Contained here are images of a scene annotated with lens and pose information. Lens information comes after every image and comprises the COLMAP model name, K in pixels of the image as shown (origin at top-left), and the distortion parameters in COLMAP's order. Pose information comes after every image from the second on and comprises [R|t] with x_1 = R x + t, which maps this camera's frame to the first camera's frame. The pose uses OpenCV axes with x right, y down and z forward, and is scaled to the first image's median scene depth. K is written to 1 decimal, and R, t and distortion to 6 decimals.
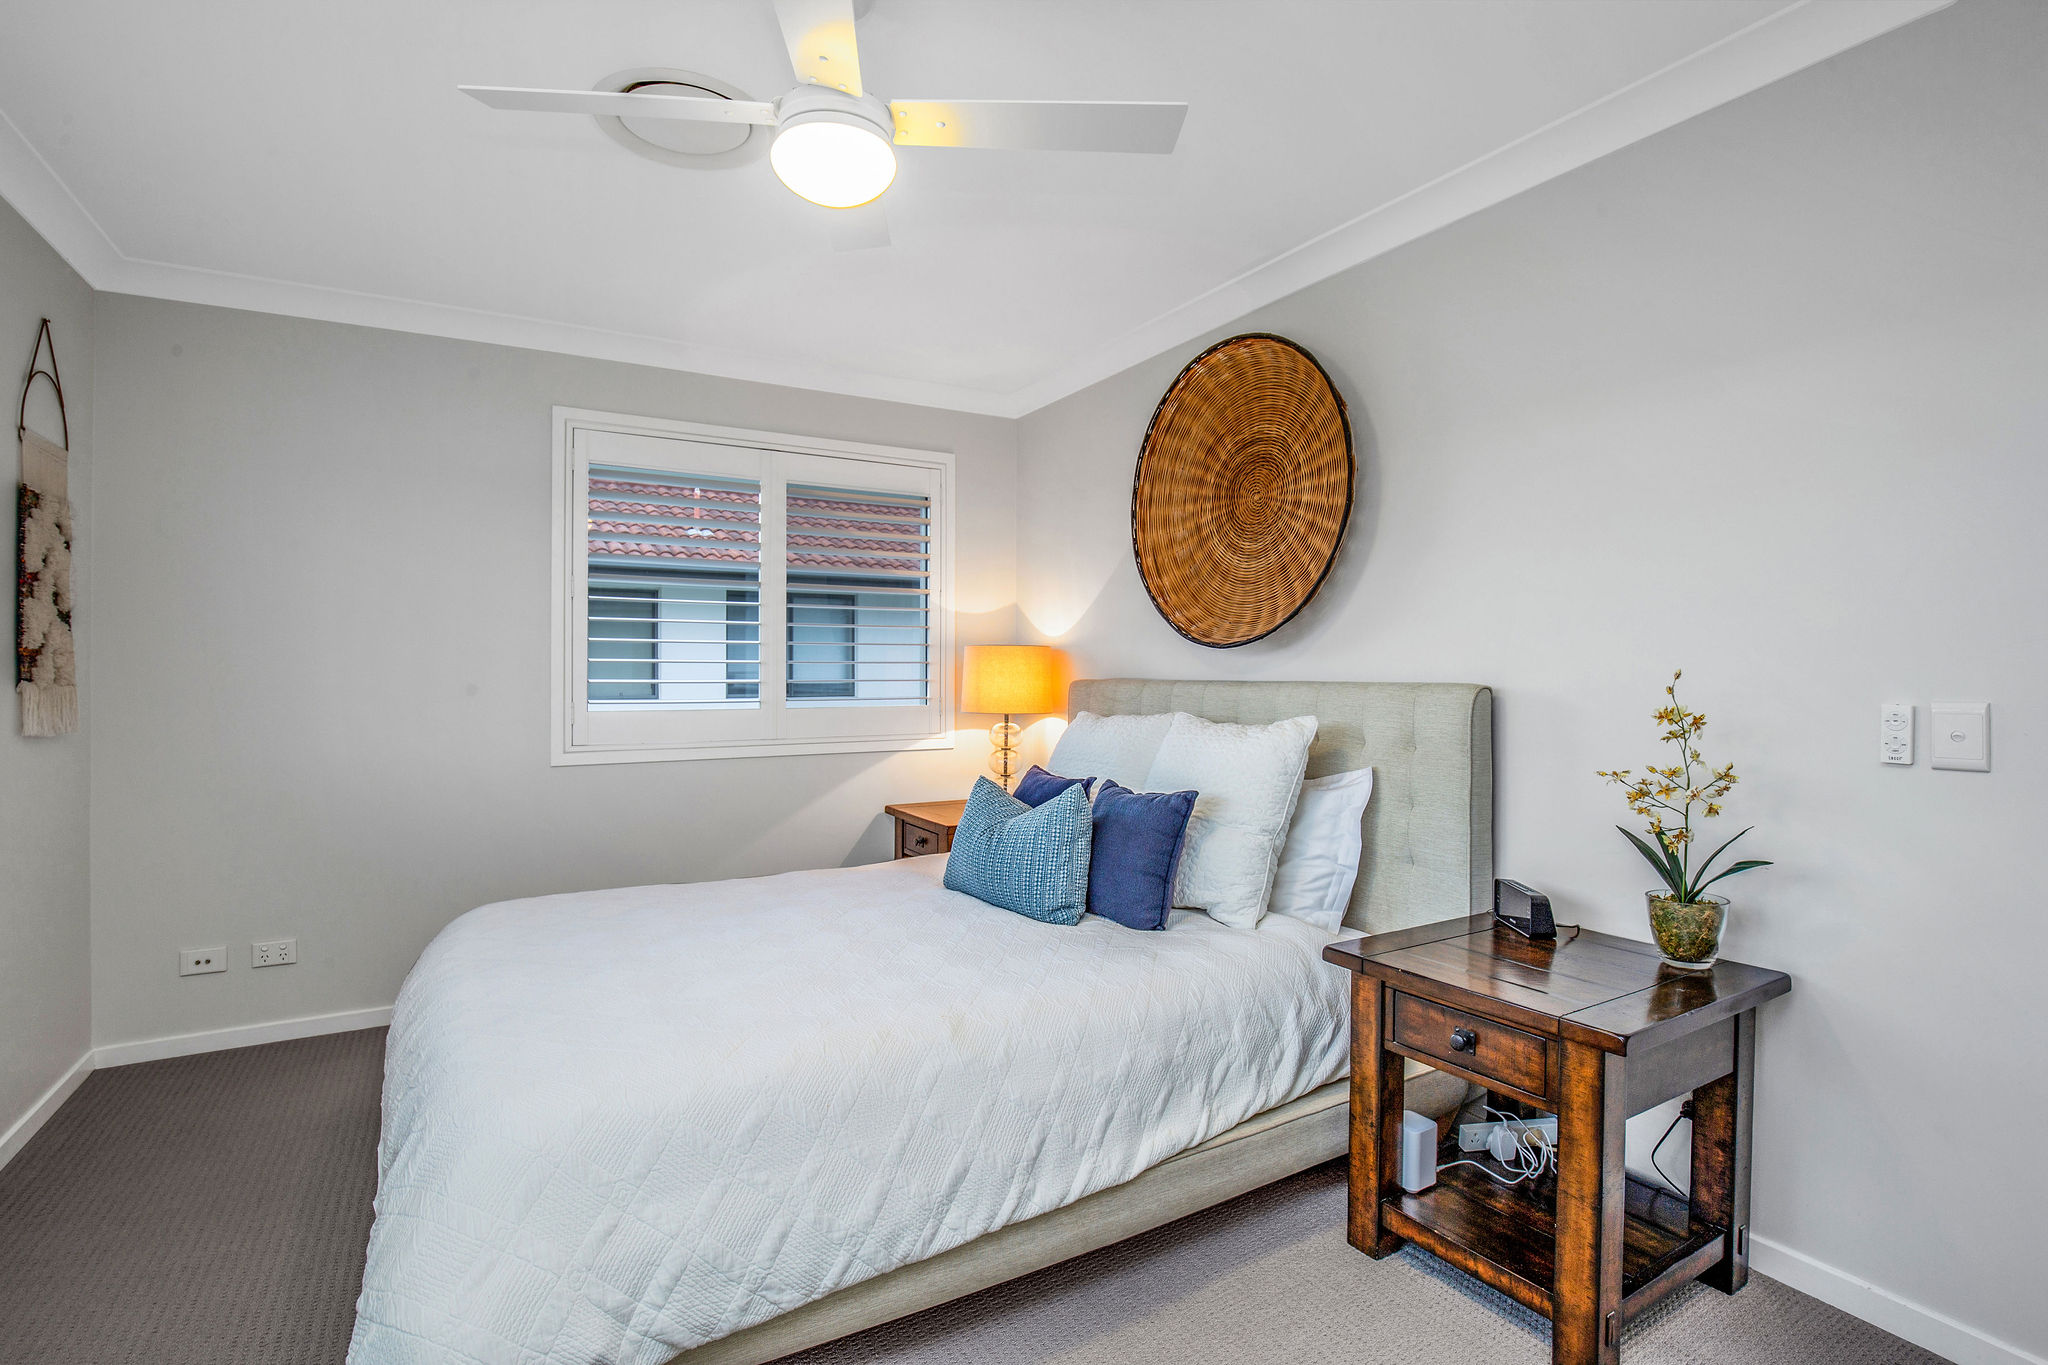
lens RADIAL K [[970.1, 0, 1027.8], [0, 970.1, 676.3], [0, 0, 1]] dist [-0.029177, -0.000230]
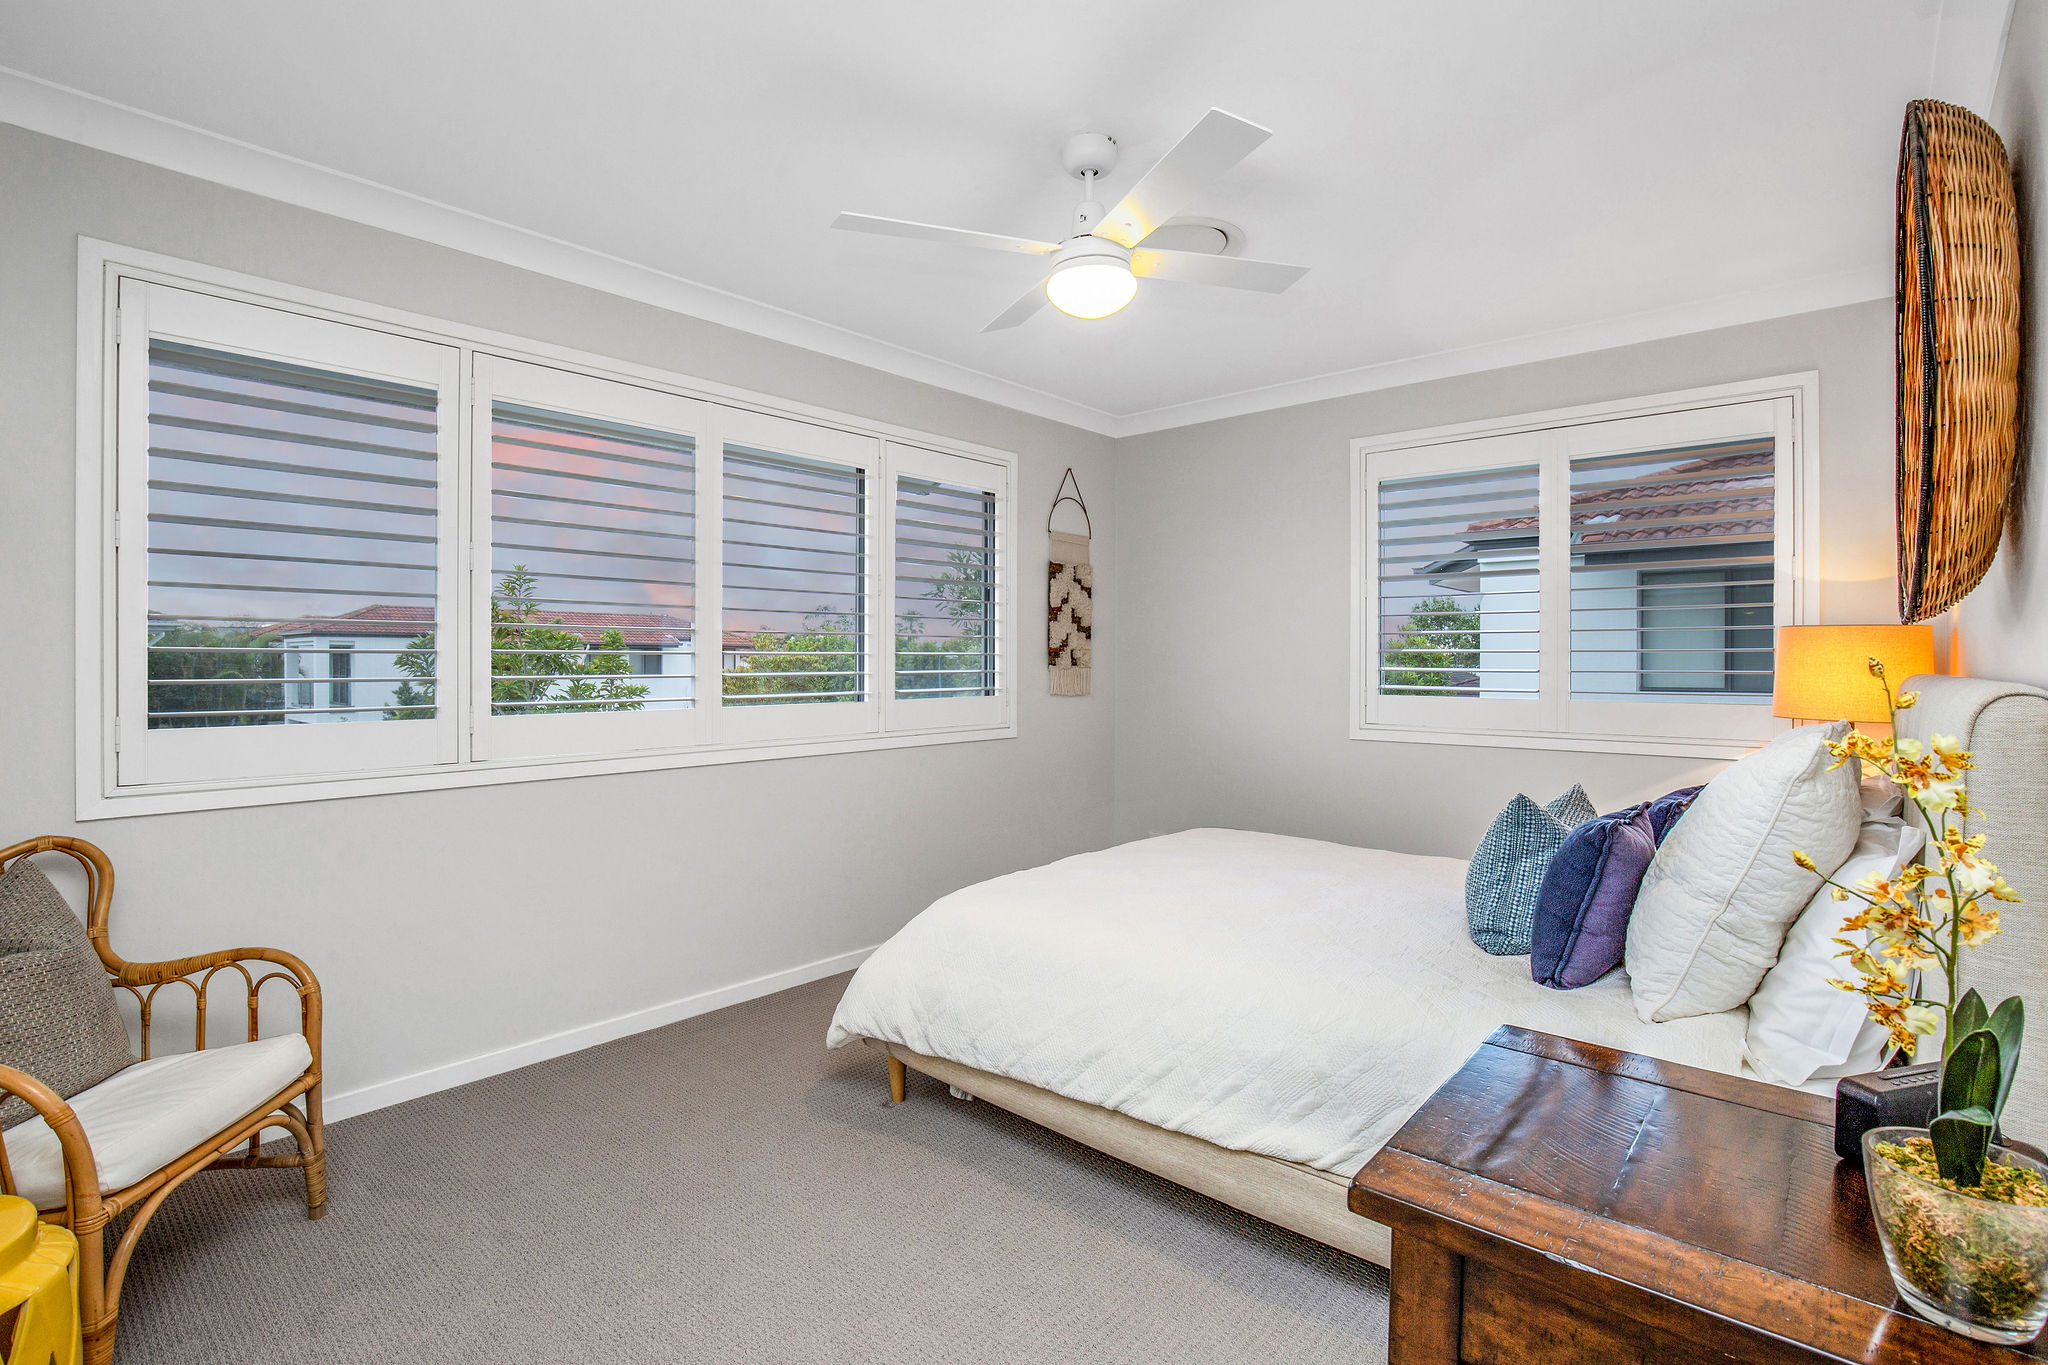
lens RADIAL K [[970.1, 0, 1041.8], [0, 970.1, 678.1], [0, 0, 1]] dist [-0.029177, -0.000230]
pose [[0.318560, 0.016563, -0.947758, 0.756862], [-0.006353, 0.999862, 0.015338, 0.001229], [0.947881, 0.001135, 0.318622, 0.354815]]
